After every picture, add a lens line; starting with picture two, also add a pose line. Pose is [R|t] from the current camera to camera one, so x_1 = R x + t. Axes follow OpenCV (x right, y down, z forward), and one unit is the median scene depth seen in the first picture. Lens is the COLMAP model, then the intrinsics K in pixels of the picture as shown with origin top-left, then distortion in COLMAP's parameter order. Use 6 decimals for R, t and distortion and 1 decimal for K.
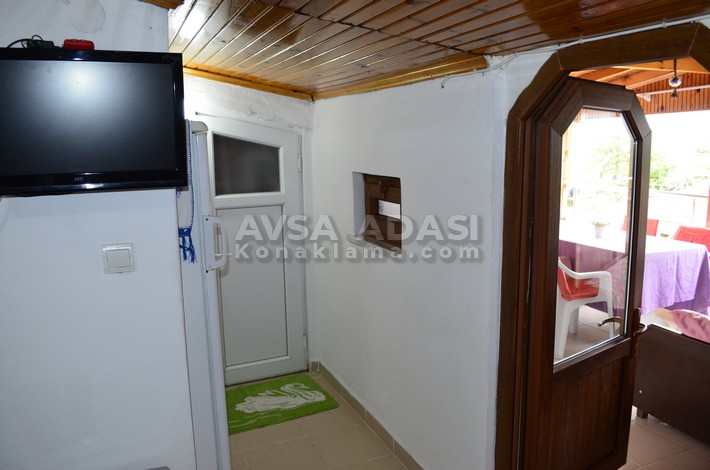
lens RADIAL K [[554.1, 0, 356.7], [0, 554.1, 235.2], [0, 0, 1]] dist [-0.091757, 0.019114]
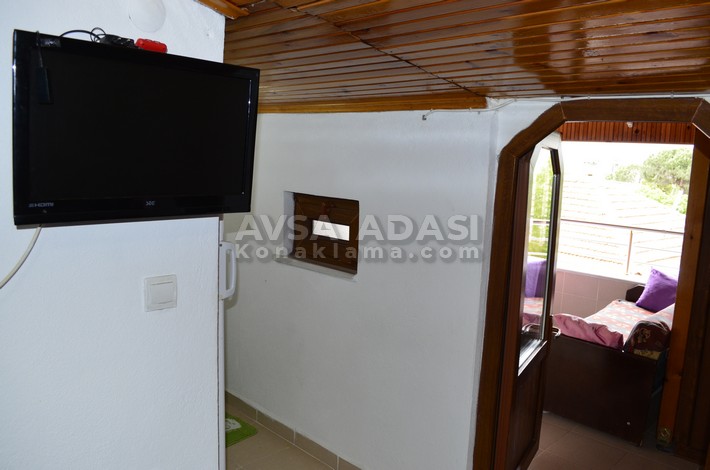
lens RADIAL K [[554.1, 0, 357.7], [0, 554.1, 233.4], [0, 0, 1]] dist [-0.091757, 0.019114]
pose [[0.923620, 0.001083, 0.383309, -0.402549], [0.007419, 0.999758, -0.020701, -0.026684], [-0.383238, 0.021963, 0.923388, 0.064978]]
